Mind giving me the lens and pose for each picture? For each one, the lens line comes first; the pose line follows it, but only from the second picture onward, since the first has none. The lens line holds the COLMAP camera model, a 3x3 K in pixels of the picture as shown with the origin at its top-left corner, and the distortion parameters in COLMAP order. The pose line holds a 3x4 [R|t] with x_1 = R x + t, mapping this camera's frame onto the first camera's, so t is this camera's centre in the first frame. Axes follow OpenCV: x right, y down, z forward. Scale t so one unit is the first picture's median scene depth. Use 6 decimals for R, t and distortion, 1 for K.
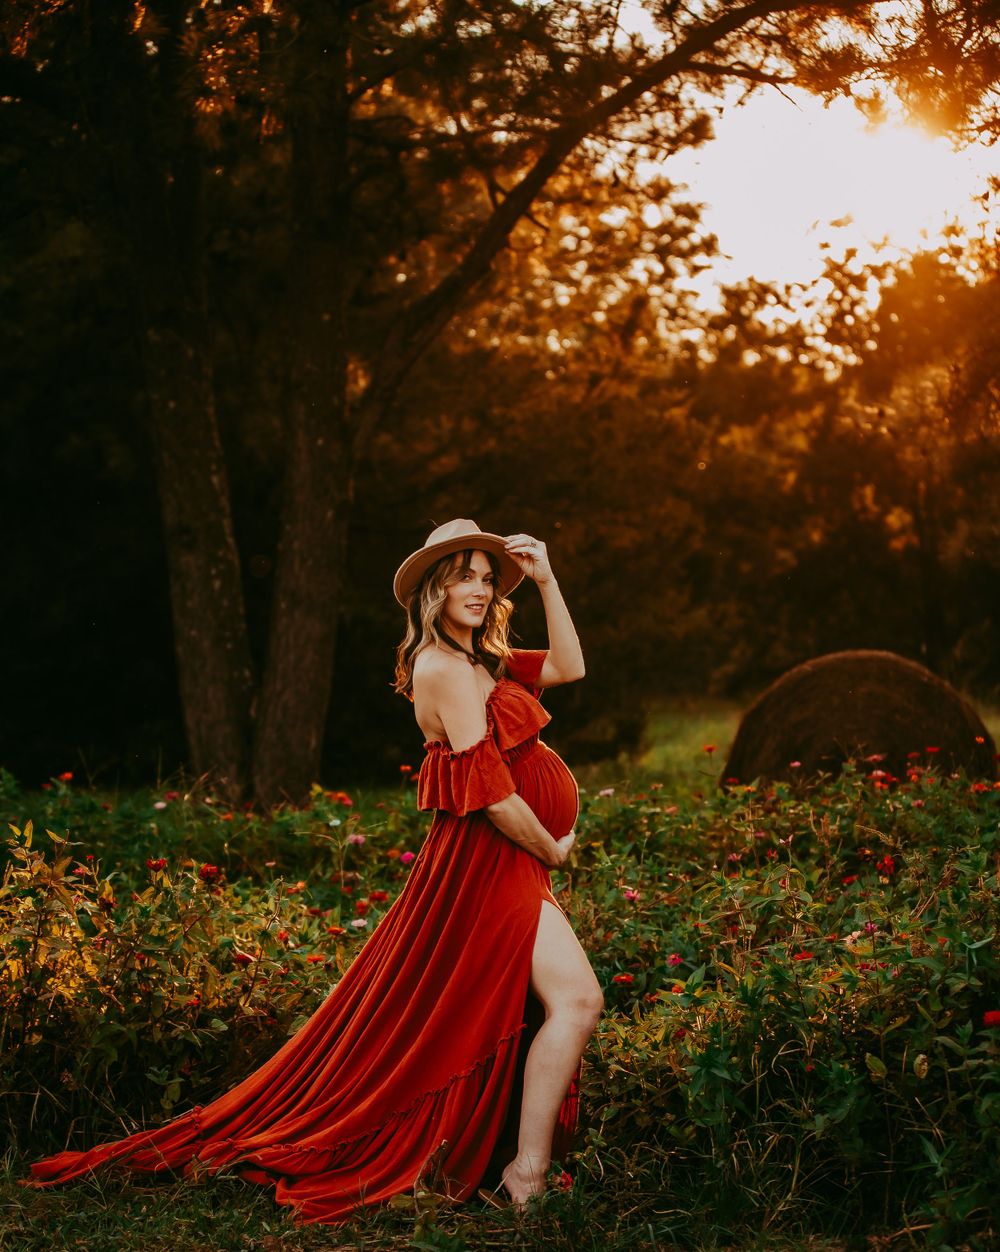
lens RADIAL K [[3310.3, 0, 500.0], [0, 3310.3, 626.0], [0, 0, 1]] dist [-0.211822, 1.464547]
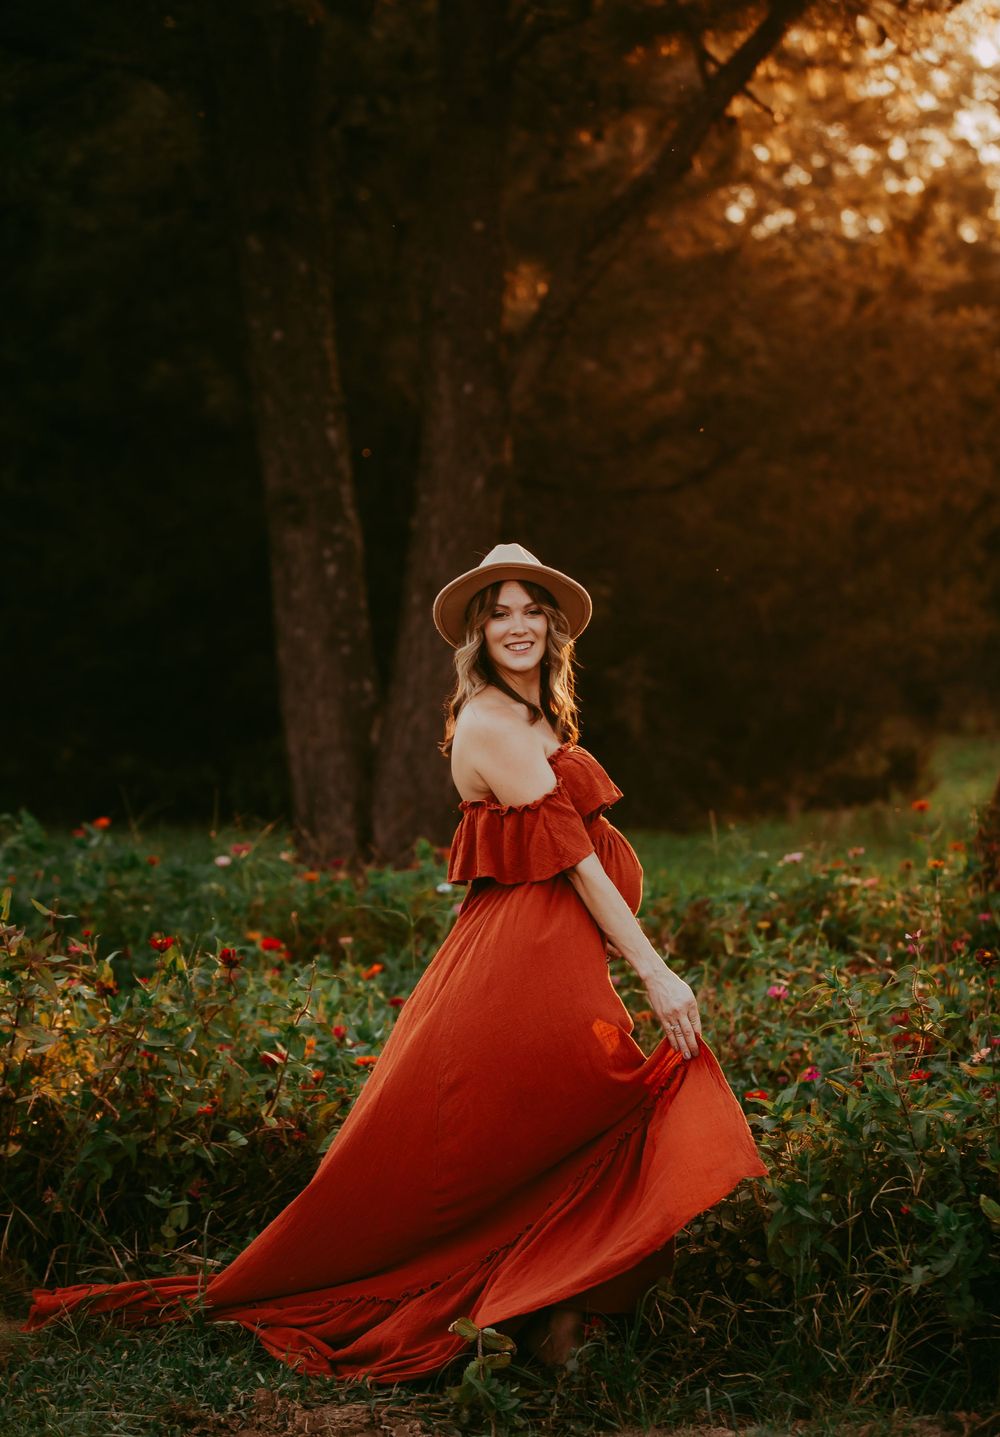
lens RADIAL K [[4389.3, 0, 500.0], [0, 4389.3, 718.5], [0, 0, 1]] dist [0.148825, 0.532098]
pose [[0.998338, 0.024171, -0.052320, 0.035742], [-0.022978, 0.999465, 0.023275, -0.011851], [0.052855, -0.022034, 0.998359, -0.099141]]
